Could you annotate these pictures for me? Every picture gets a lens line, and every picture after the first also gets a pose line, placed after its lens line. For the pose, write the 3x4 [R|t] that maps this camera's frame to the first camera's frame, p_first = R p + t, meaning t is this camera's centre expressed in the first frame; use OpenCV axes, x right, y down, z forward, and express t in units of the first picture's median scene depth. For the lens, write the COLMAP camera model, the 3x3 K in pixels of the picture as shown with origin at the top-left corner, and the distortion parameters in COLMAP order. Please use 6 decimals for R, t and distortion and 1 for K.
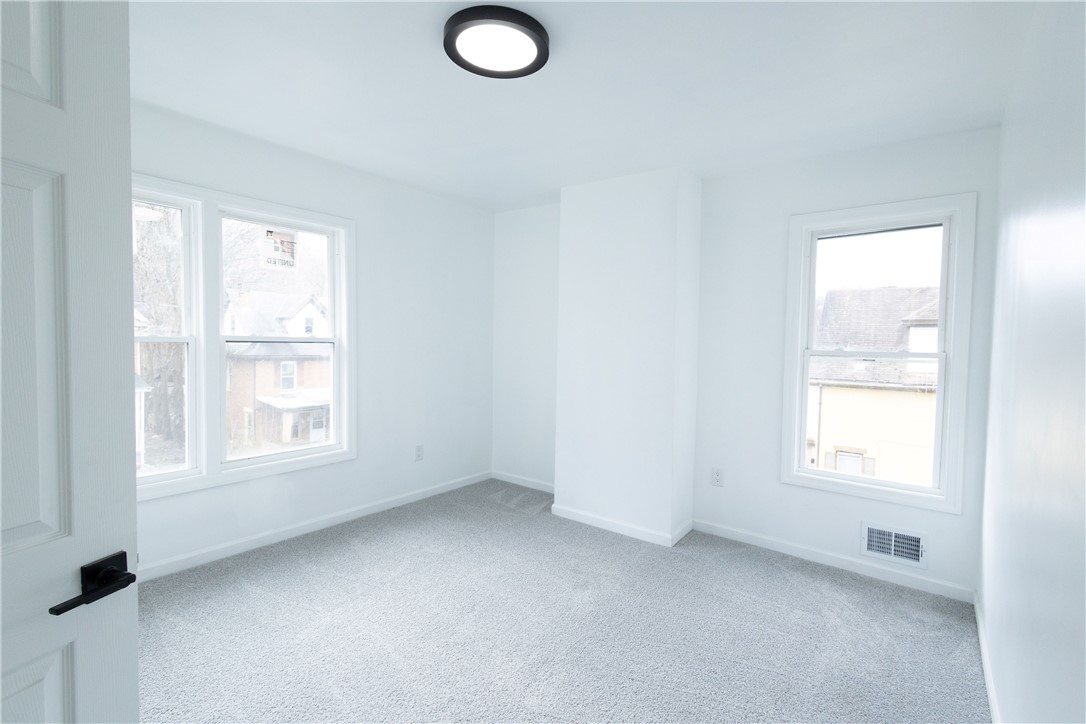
lens RADIAL K [[508.1, 0, 546.7], [0, 508.1, 360.8], [0, 0, 1]] dist [0.001995, 0.000267]
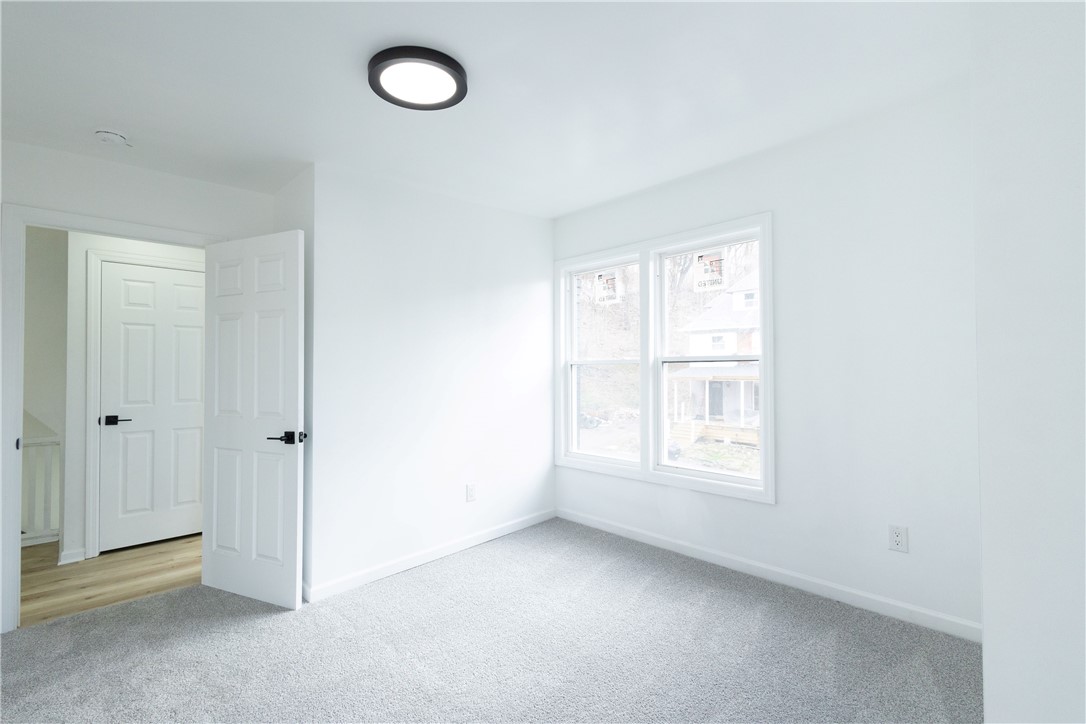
lens RADIAL K [[508.1, 0, 546.7], [0, 508.1, 360.8], [0, 0, 1]] dist [0.001995, 0.000267]
pose [[-0.177005, -0.041692, -0.983327, 0.527929], [-0.040383, 0.998569, -0.035069, 0.011119], [0.983381, 0.033502, -0.178435, 0.862680]]
